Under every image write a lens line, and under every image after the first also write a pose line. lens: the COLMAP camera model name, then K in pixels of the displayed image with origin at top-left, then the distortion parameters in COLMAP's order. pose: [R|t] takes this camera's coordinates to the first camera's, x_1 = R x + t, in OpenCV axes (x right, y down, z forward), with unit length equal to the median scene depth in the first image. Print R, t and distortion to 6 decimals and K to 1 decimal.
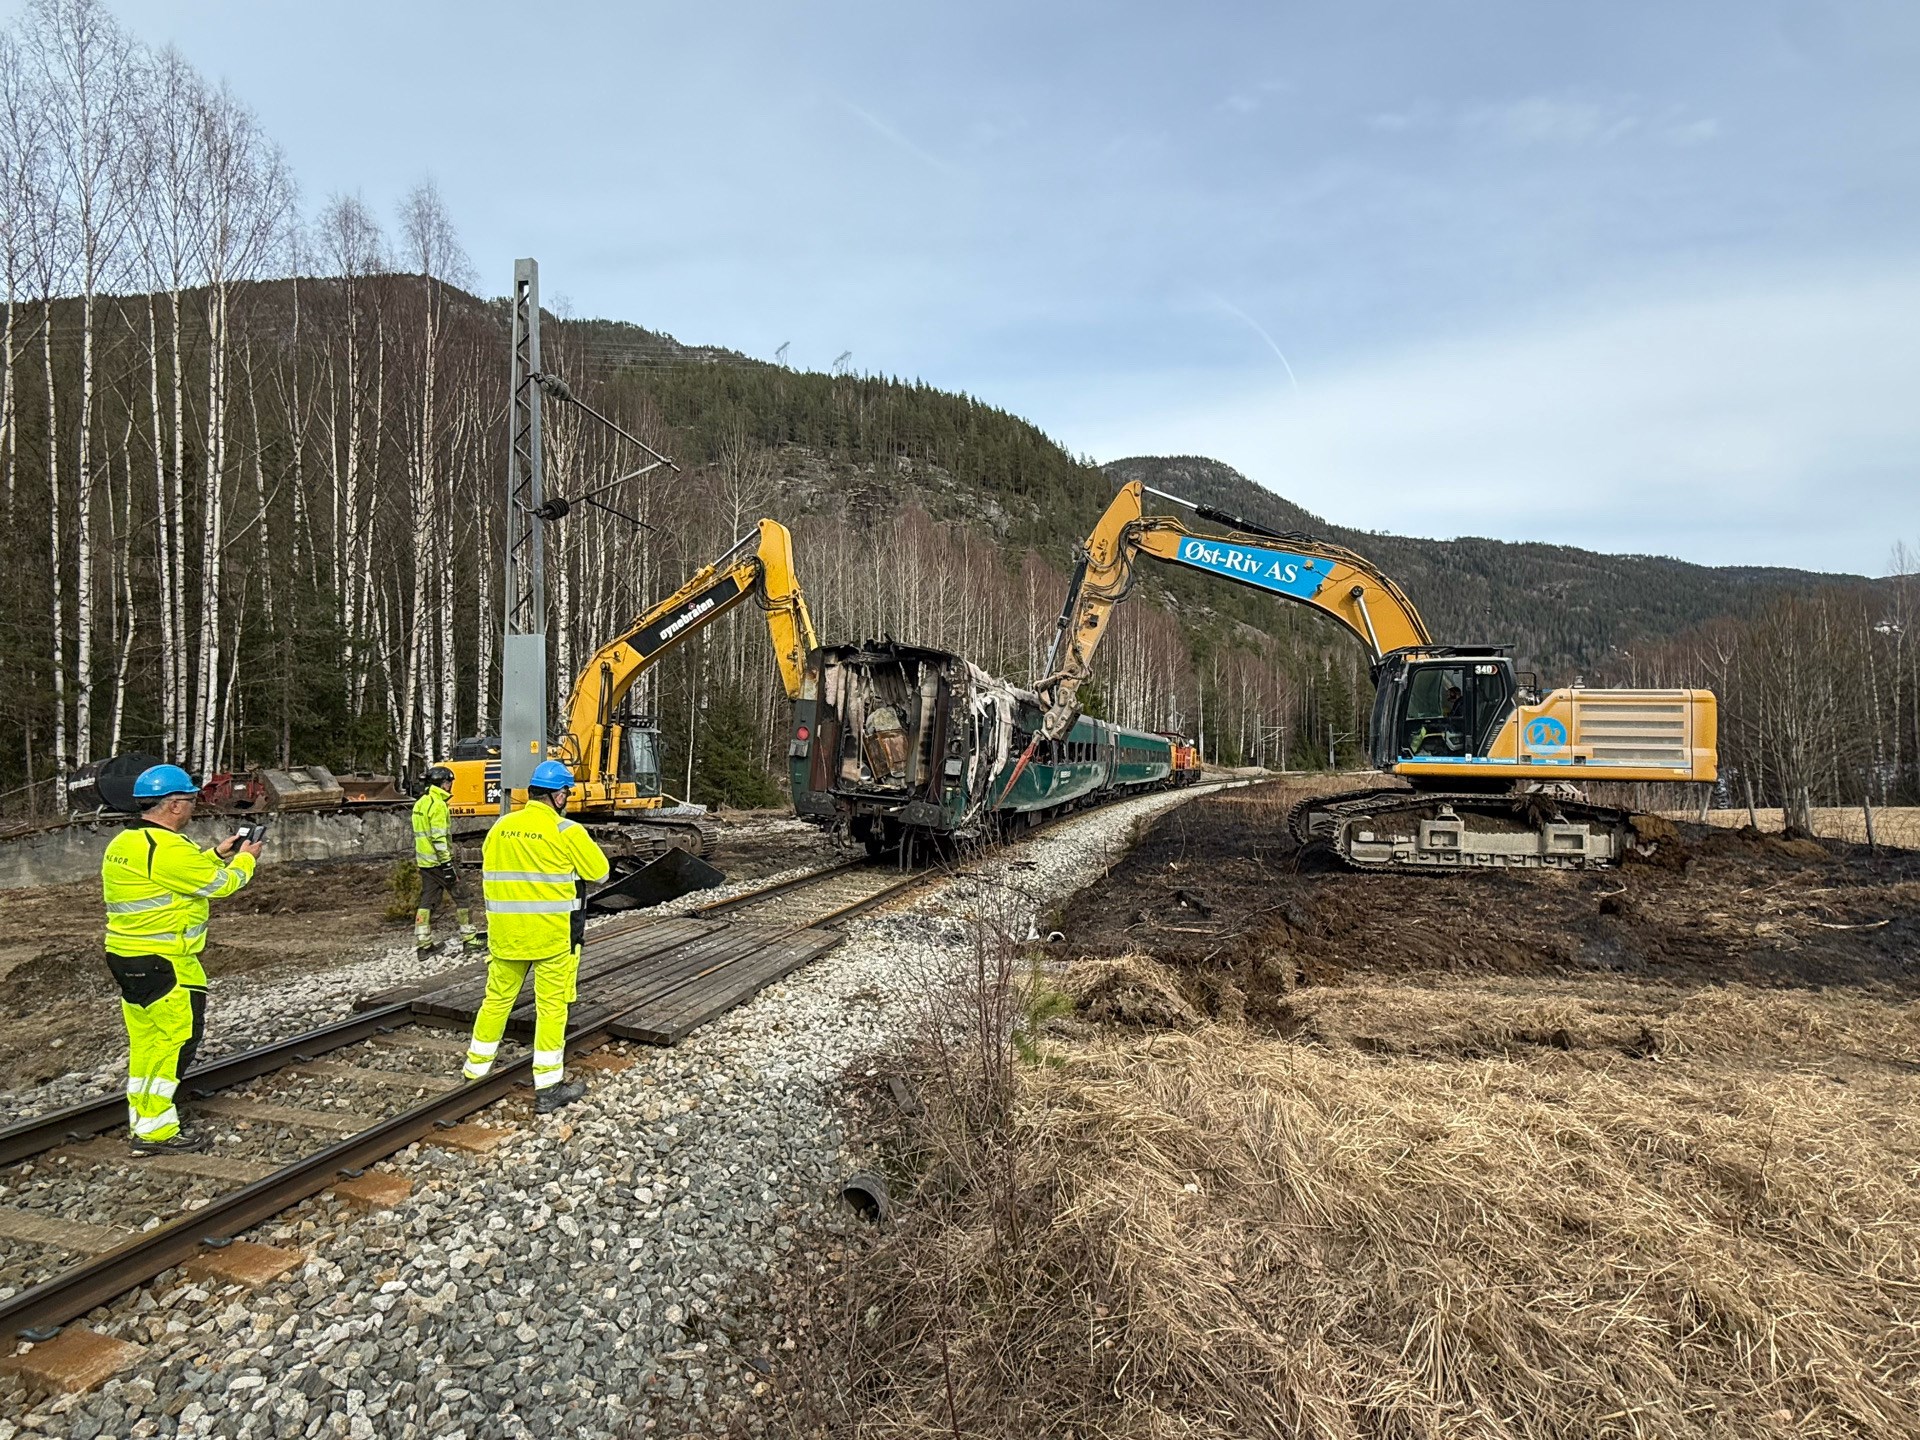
lens RADIAL K [[966.3, 0, 960.0], [0, 966.3, 720.0], [0, 0, 1]] dist [-0.000547, -0.000097]
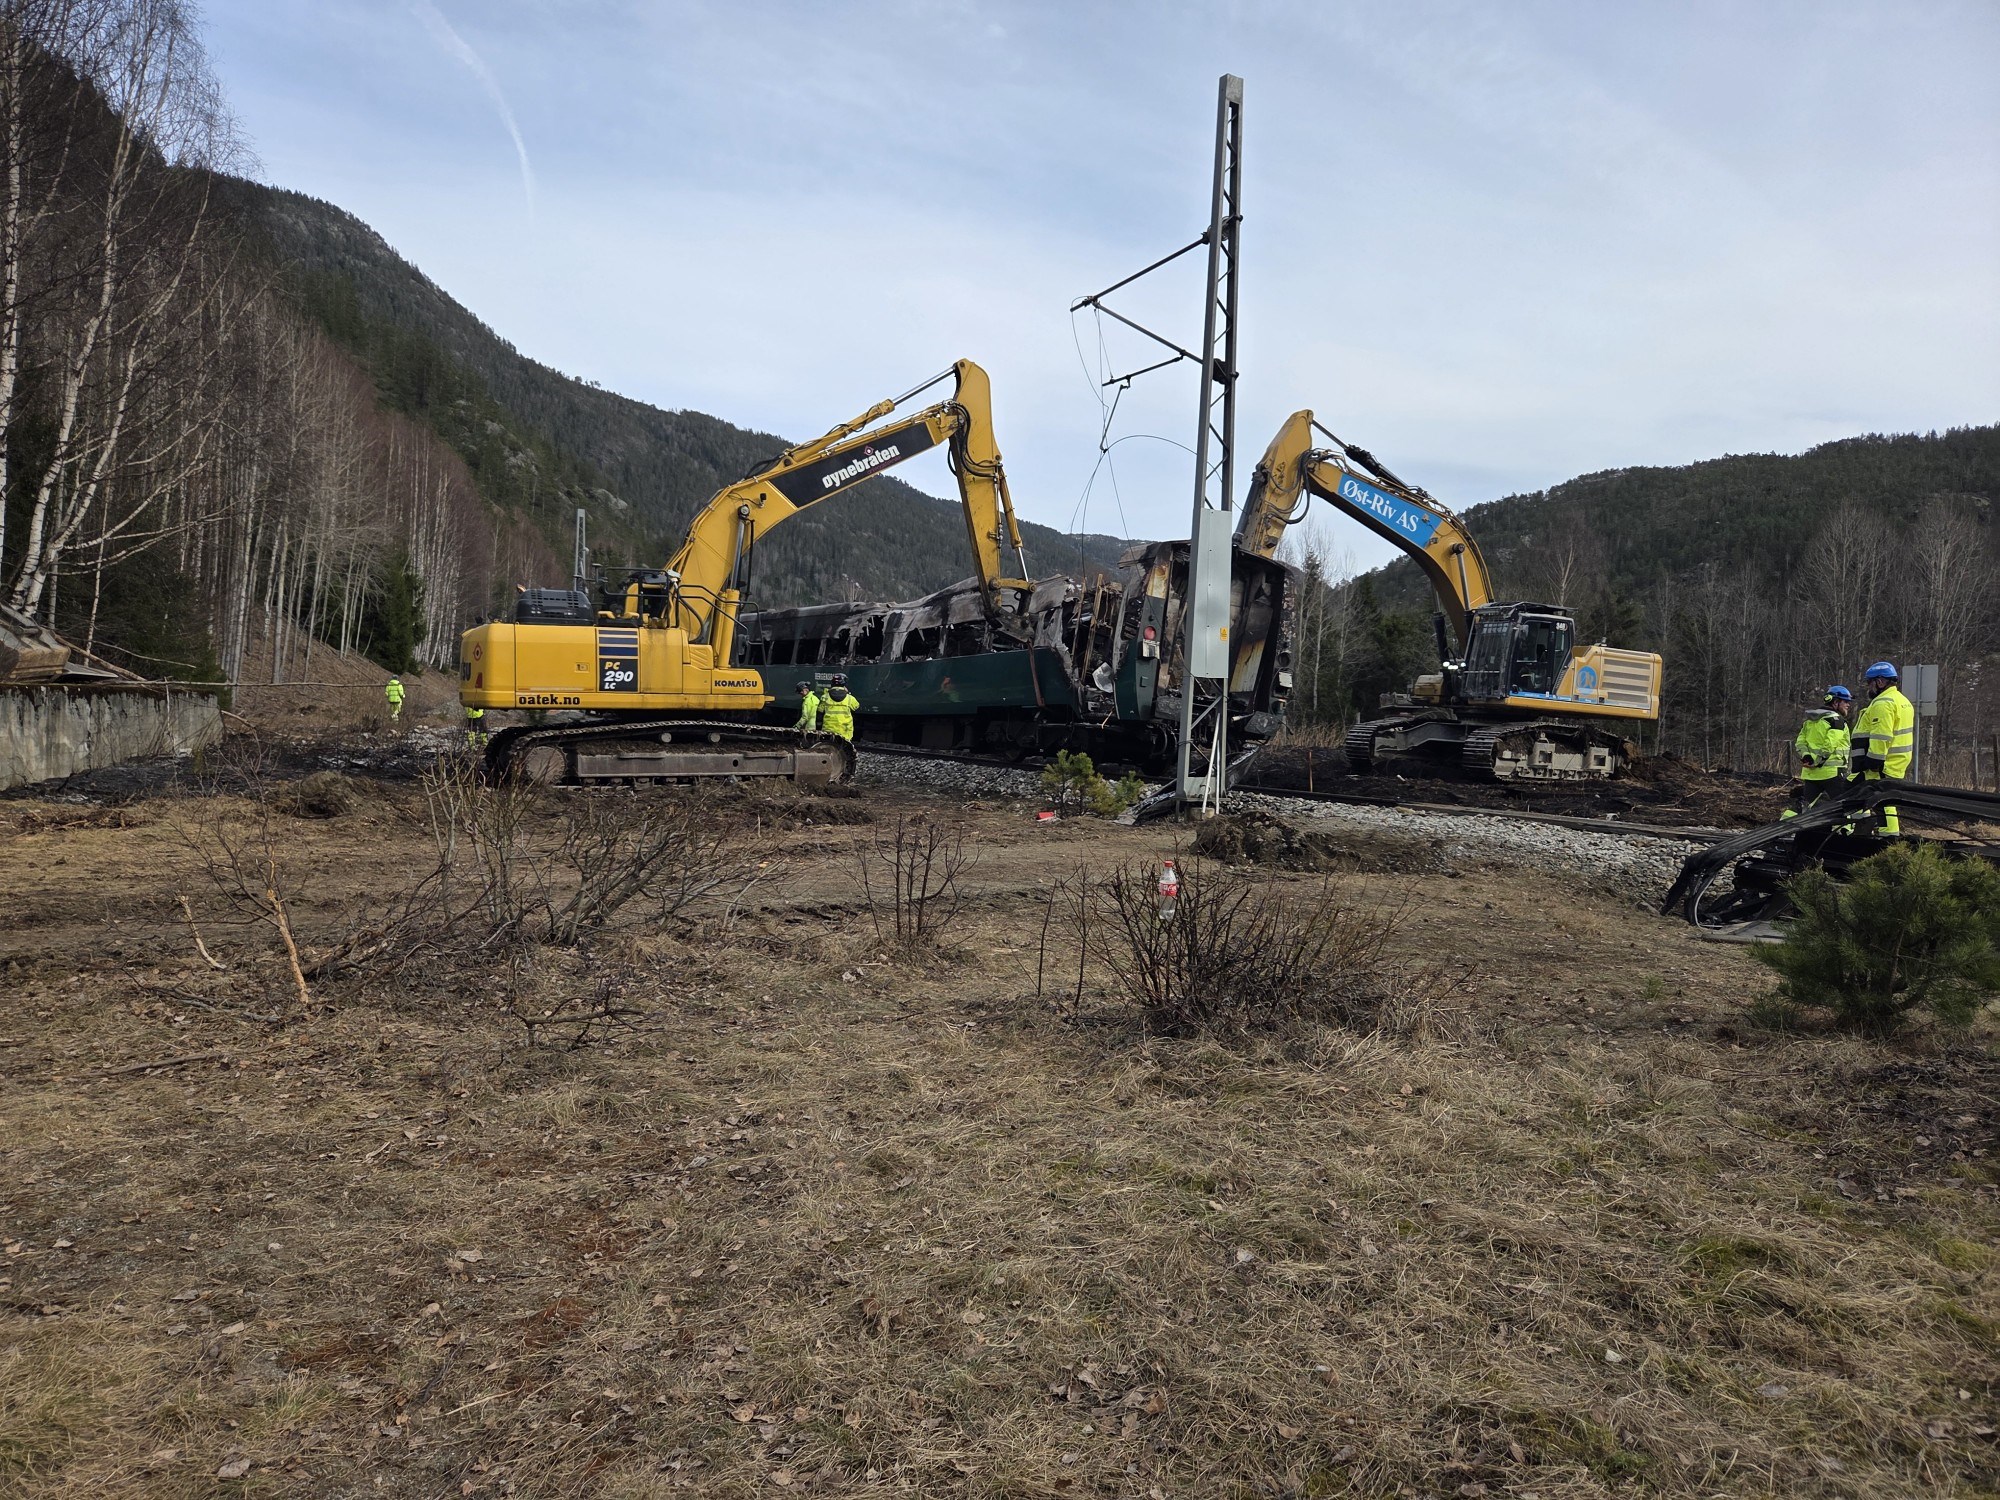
lens RADIAL K [[1327.1, 0, 1000.0], [0, 1327.1, 750.0], [0, 0, 1]] dist [0.064420, -0.000466]
pose [[0.752339, 0.022027, 0.658408, -0.882230], [-0.079864, 0.995119, 0.057966, 0.049764], [-0.653918, -0.096193, 0.750426, 0.104504]]
